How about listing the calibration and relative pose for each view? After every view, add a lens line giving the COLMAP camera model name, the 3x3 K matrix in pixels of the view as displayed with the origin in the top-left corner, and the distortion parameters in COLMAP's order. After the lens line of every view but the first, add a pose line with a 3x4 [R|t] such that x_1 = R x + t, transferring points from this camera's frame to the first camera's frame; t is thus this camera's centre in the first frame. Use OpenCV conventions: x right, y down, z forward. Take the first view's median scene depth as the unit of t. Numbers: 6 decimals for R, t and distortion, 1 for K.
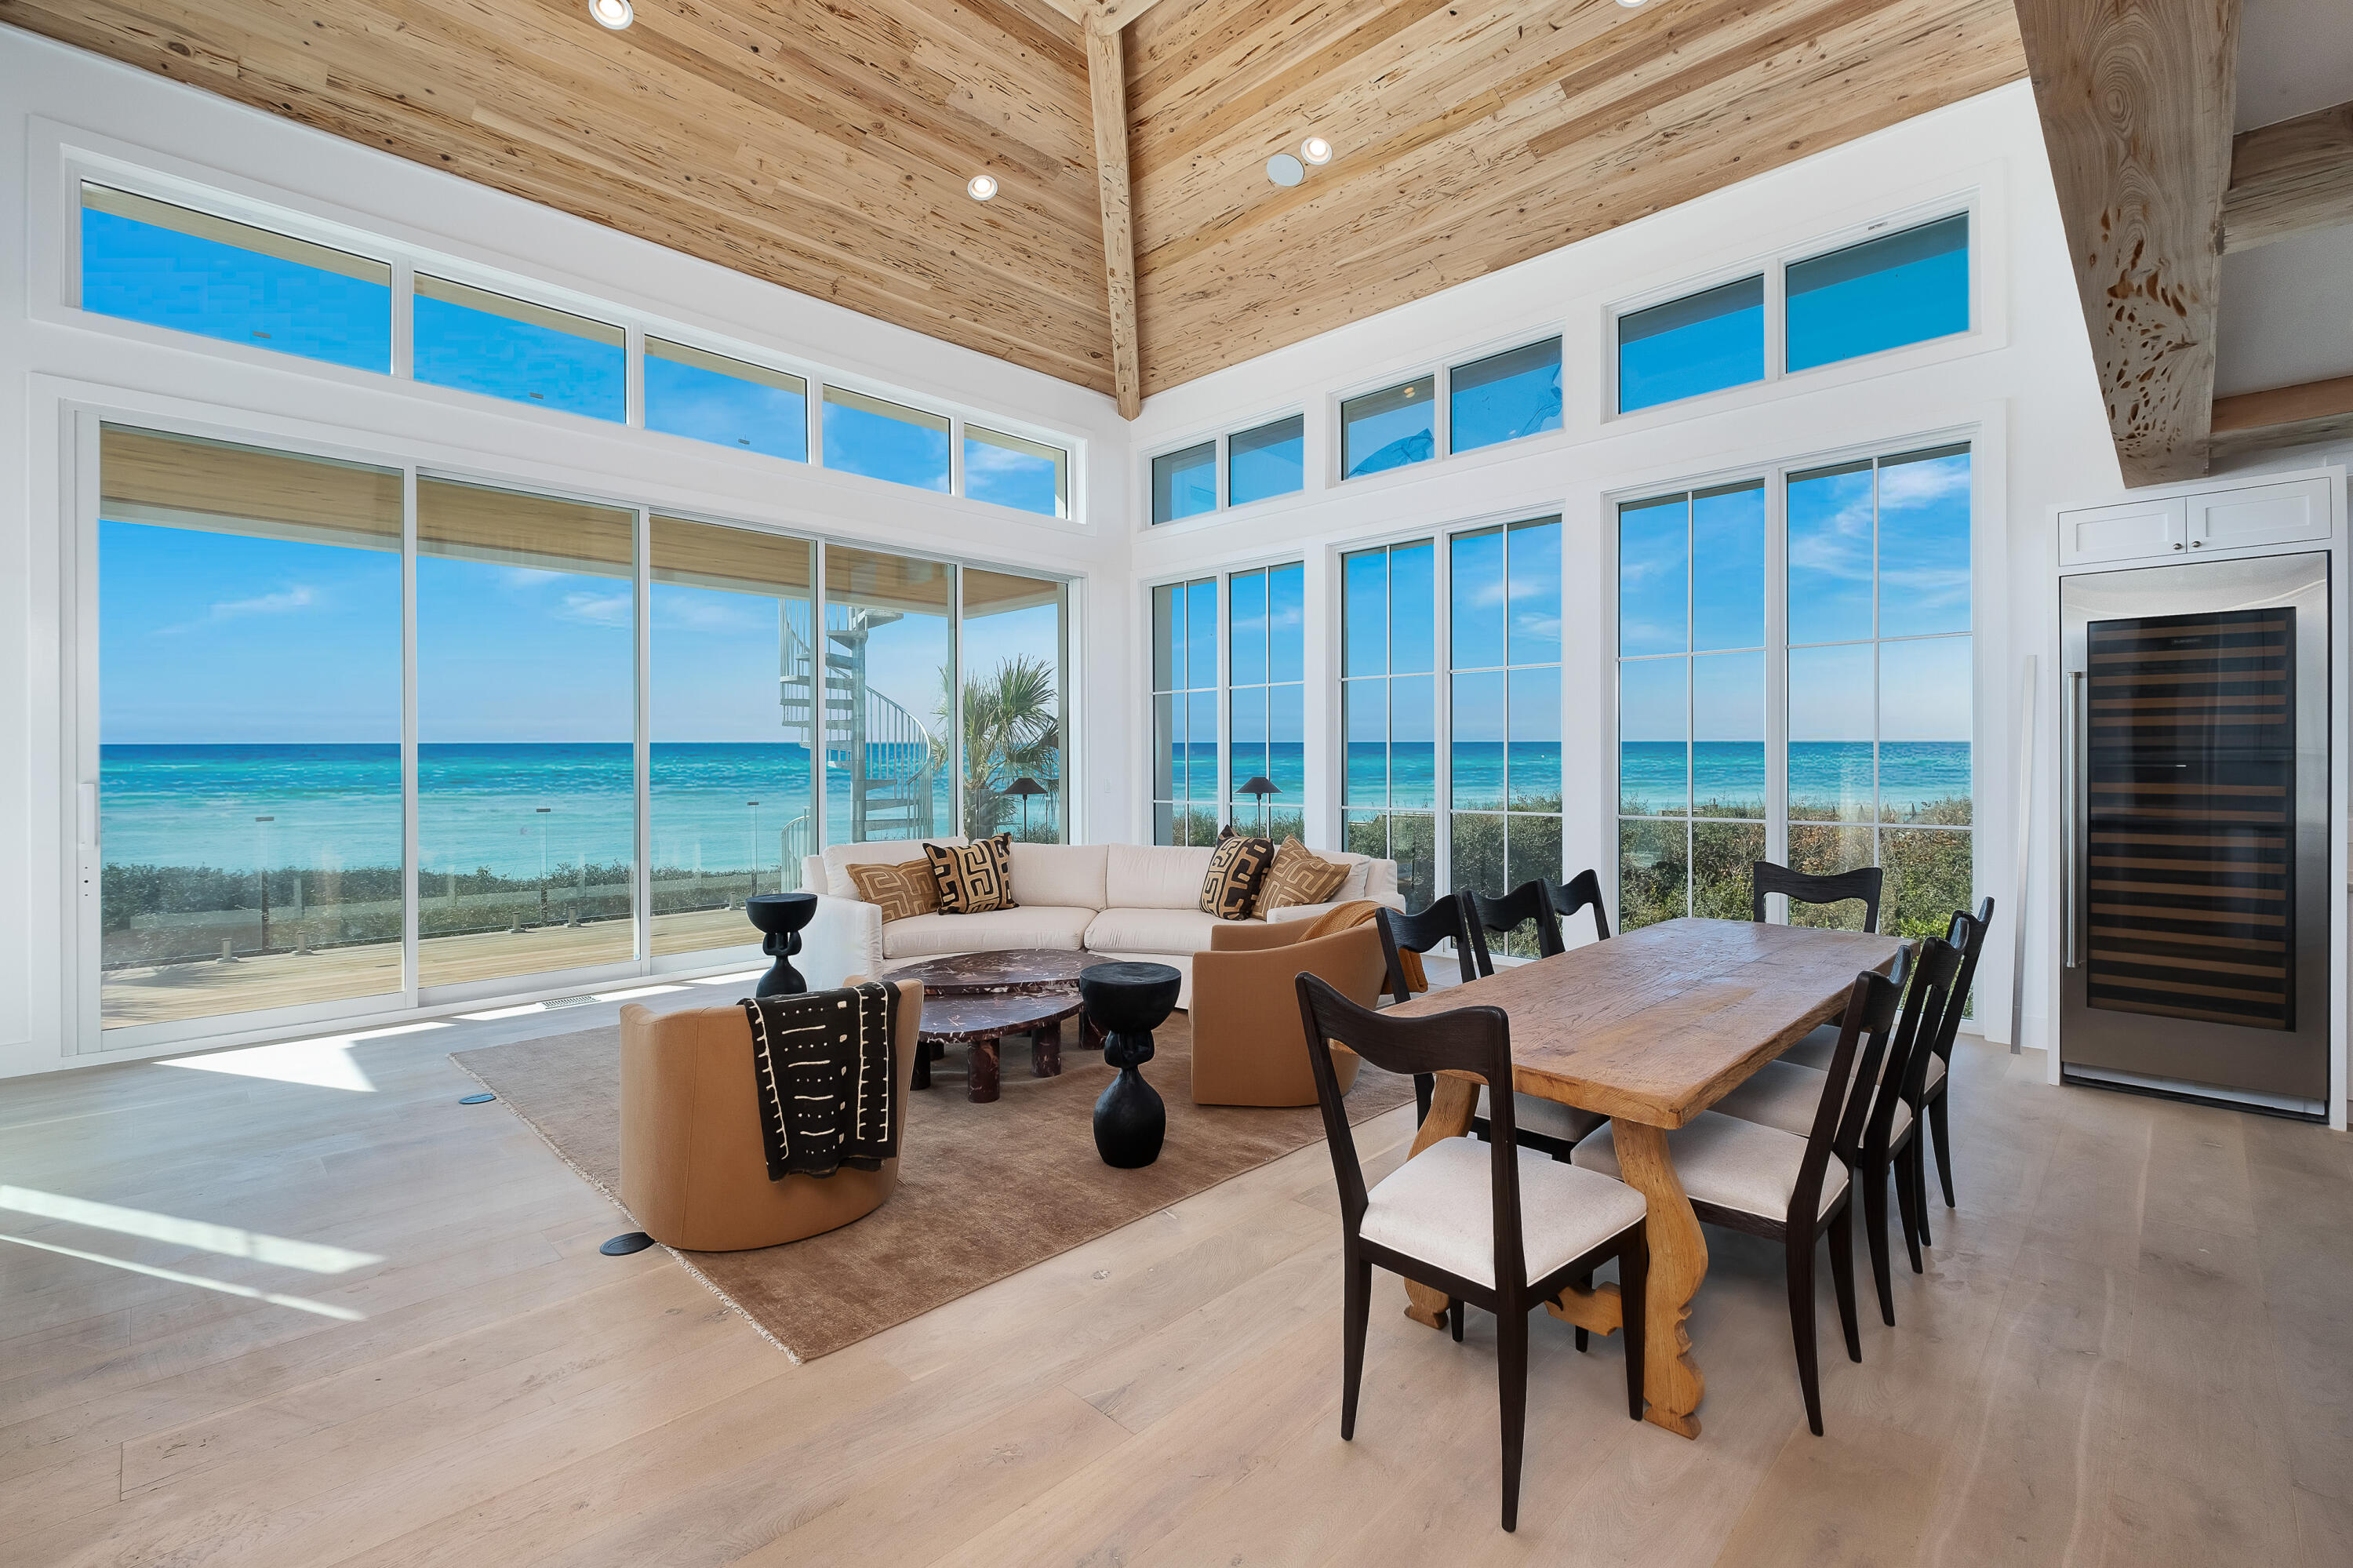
lens RADIAL K [[1020.3, 0, 1181.0], [0, 1020.3, 770.1], [0, 0, 1]] dist [0.001149, -0.002451]
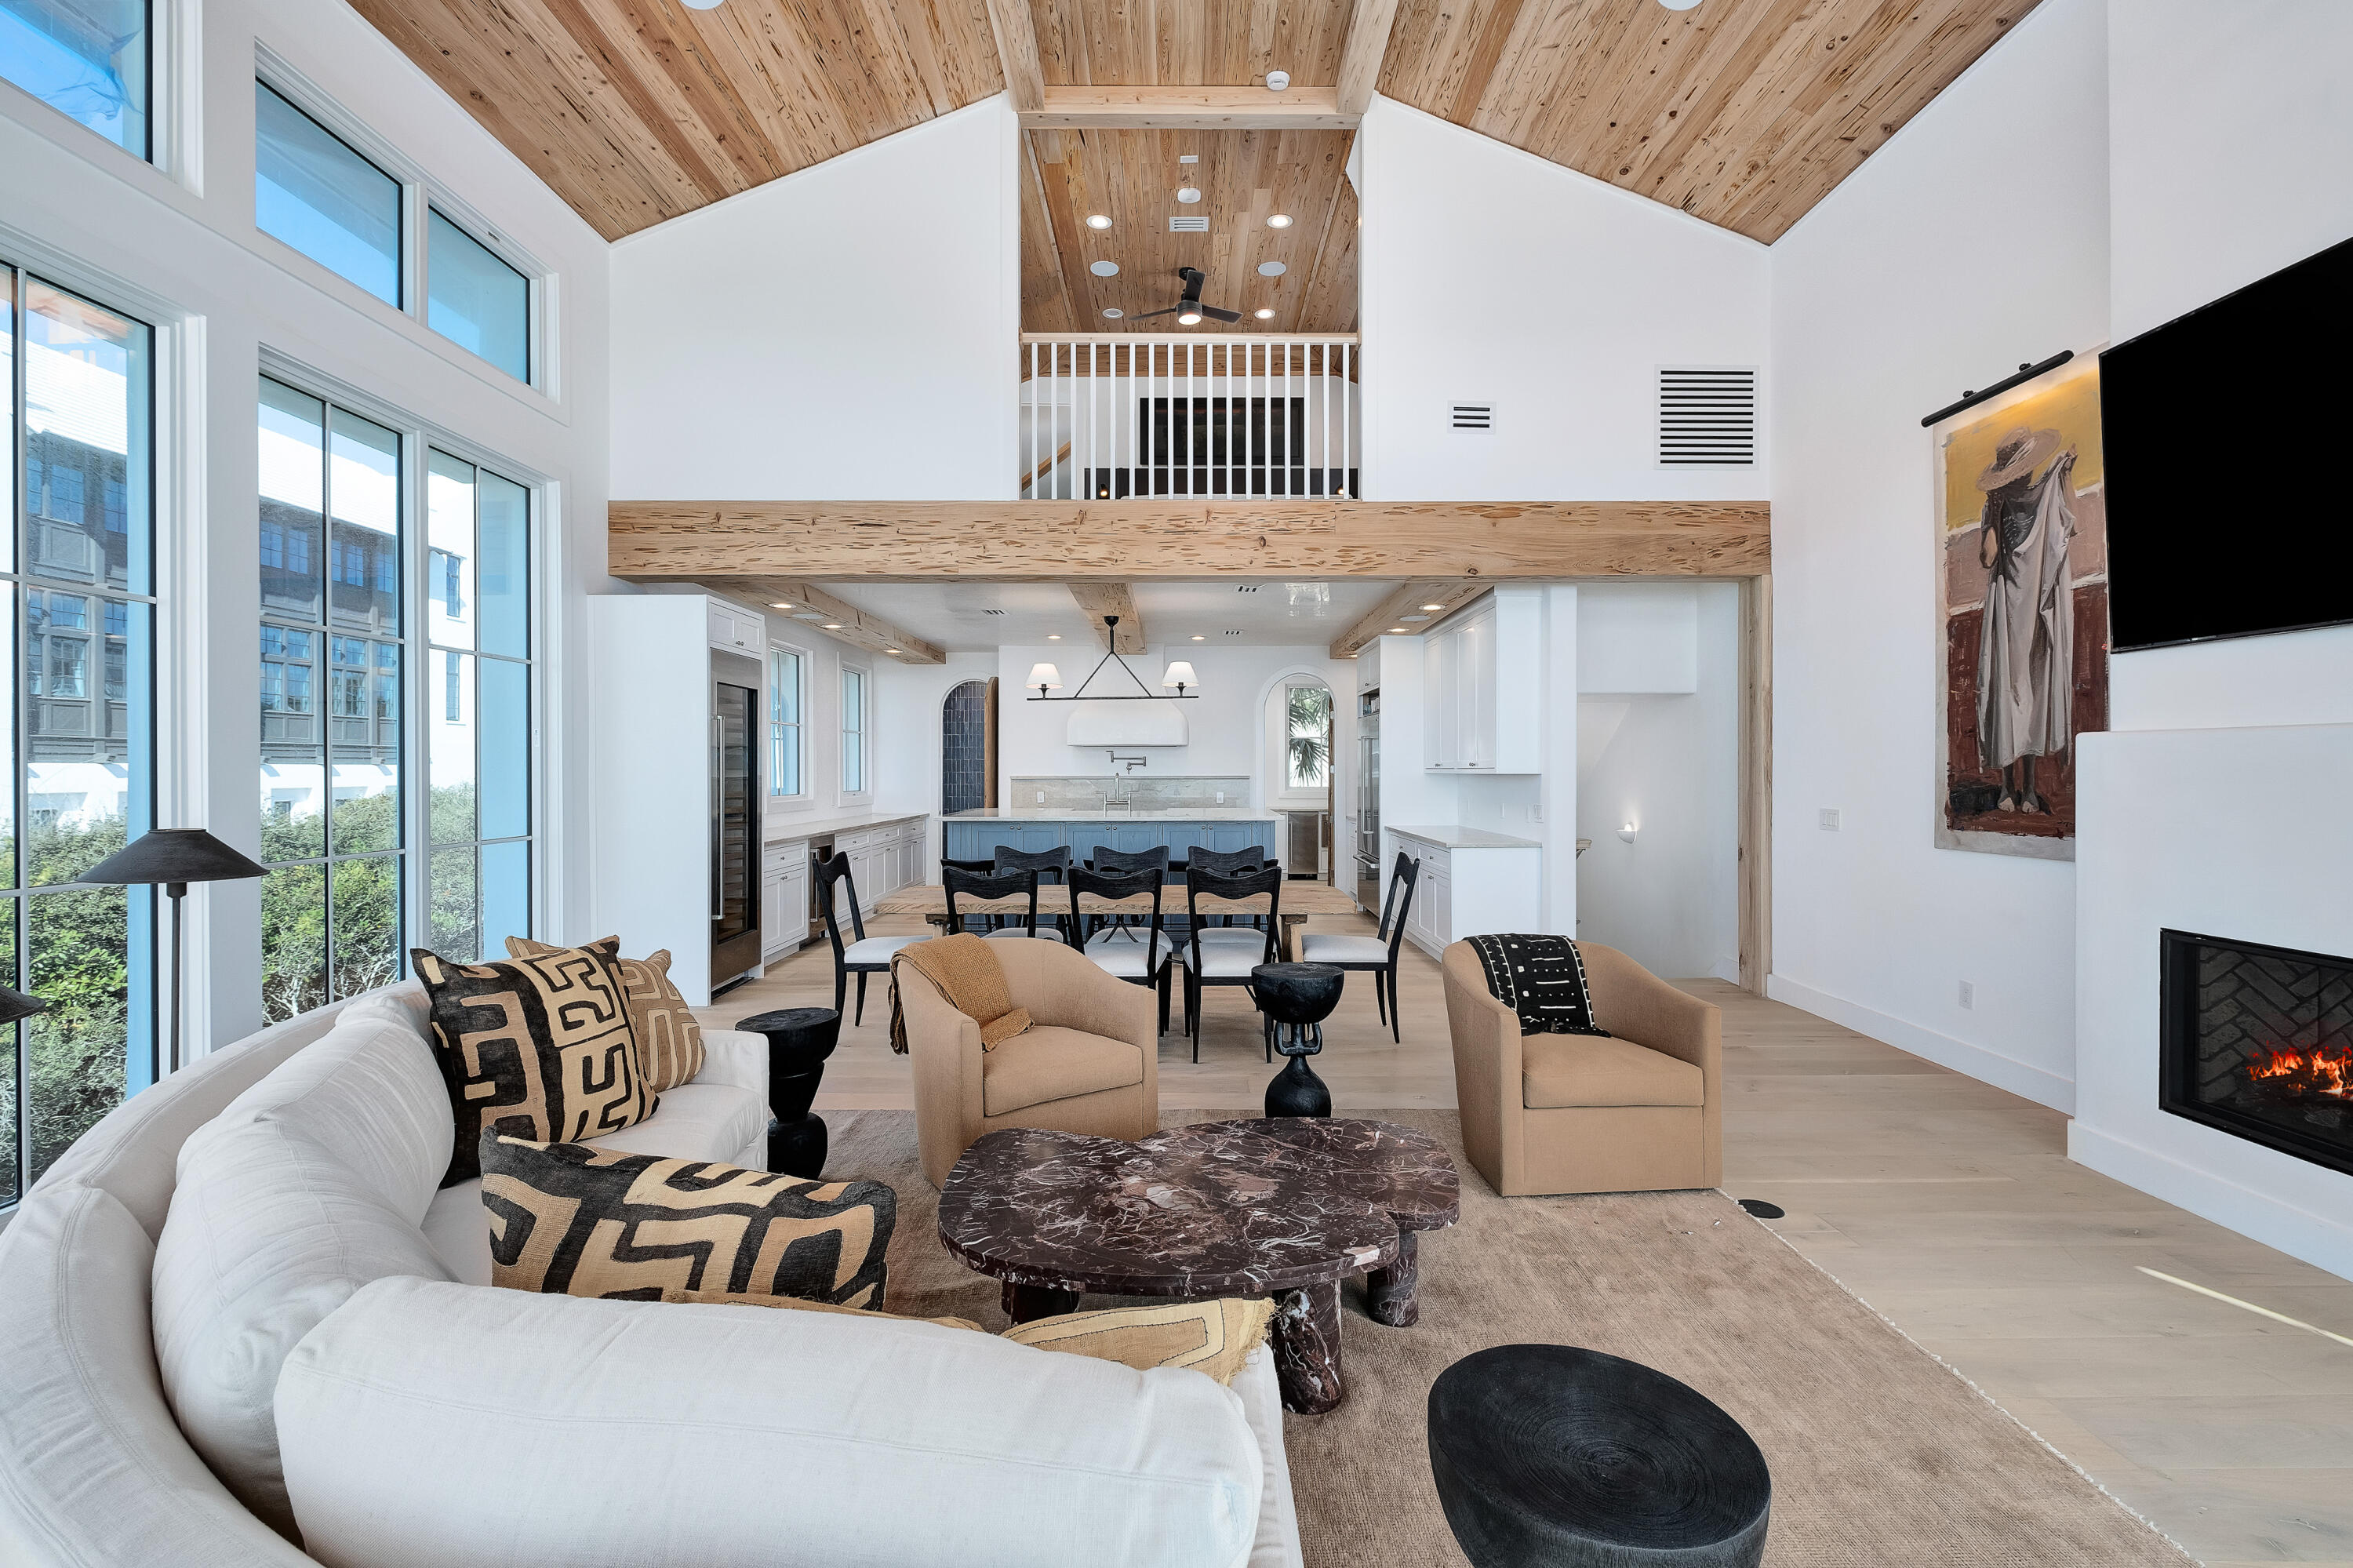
lens RADIAL K [[1019.6, 0, 1168.4], [0, 1019.6, 769.9], [0, 0, 1]] dist [0.009935, -0.009990]
pose [[-0.696000, 0.003328, 0.718034, -0.461493], [0.006799, 0.999975, 0.001955, -0.012723], [-0.718010, 0.006242, -0.696005, 1.164905]]
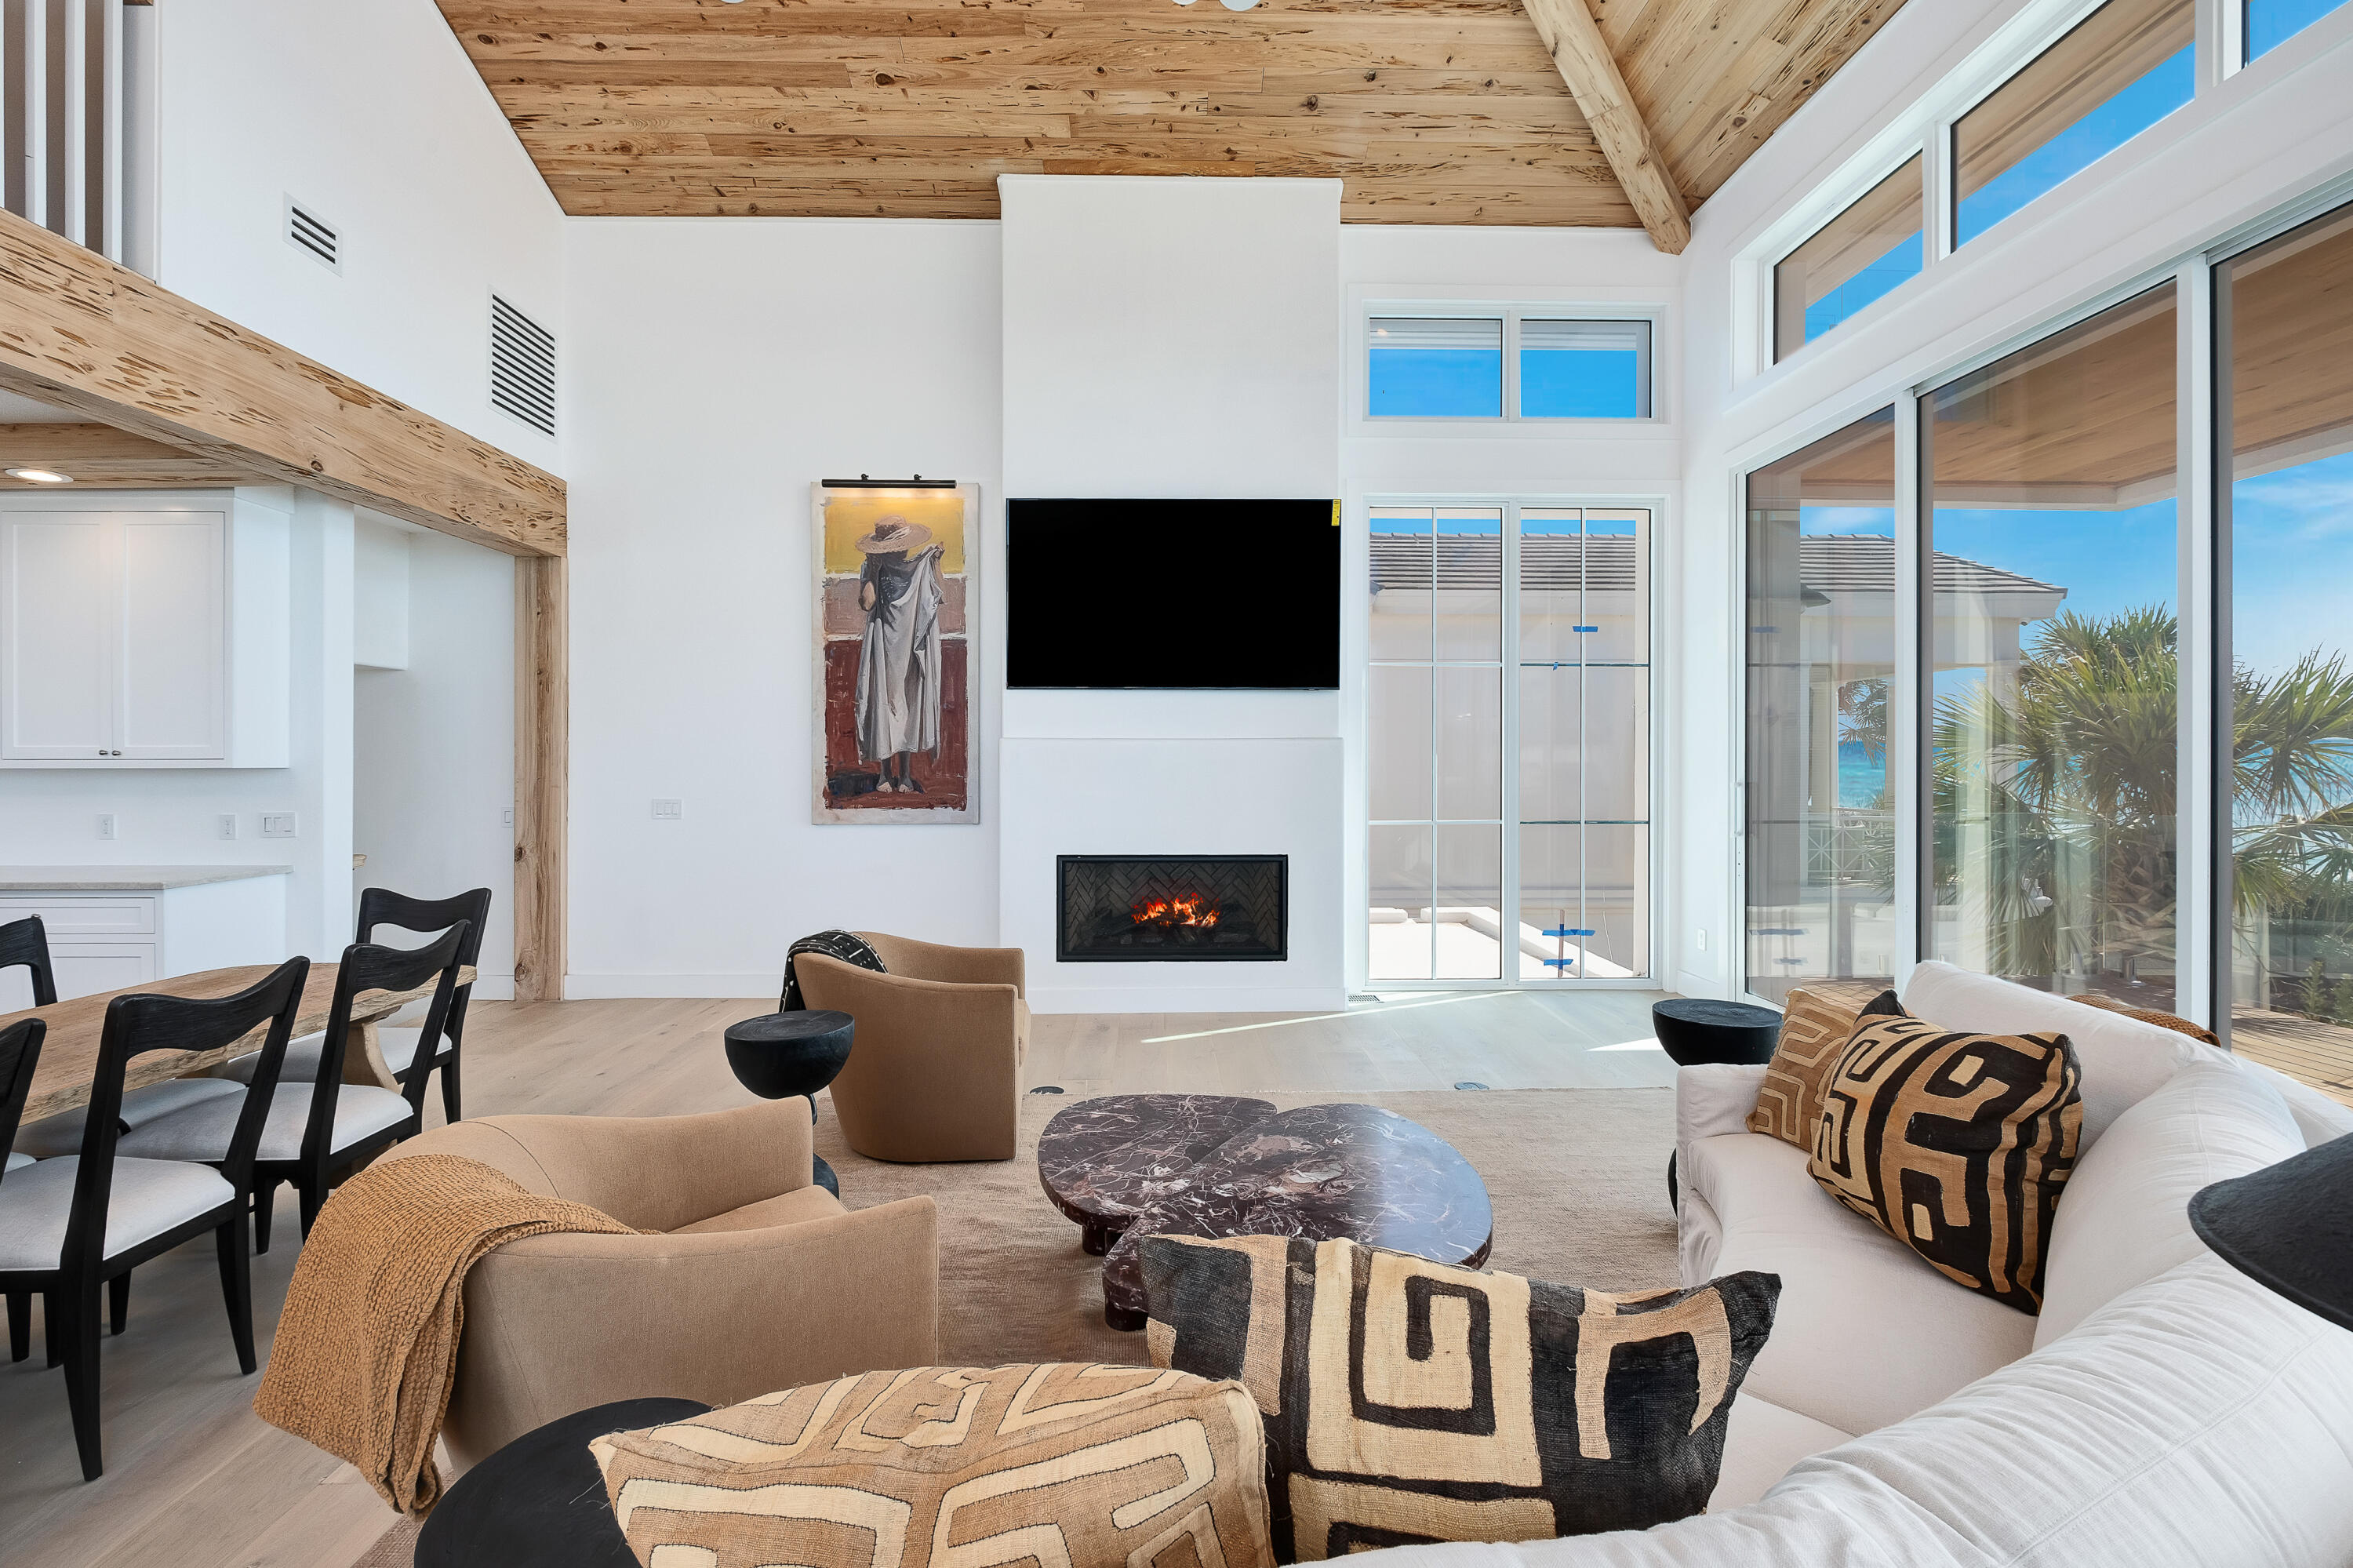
lens RADIAL K [[1031.5, 0, 1188.9], [0, 1031.5, 762.0], [0, 0, 1]] dist [0.013267, -0.011338]
pose [[-0.691819, 0.002439, -0.722067, 0.208613], [-0.002431, 0.999981, 0.005706, -0.013753], [0.722067, 0.005702, -0.691800, 1.137431]]
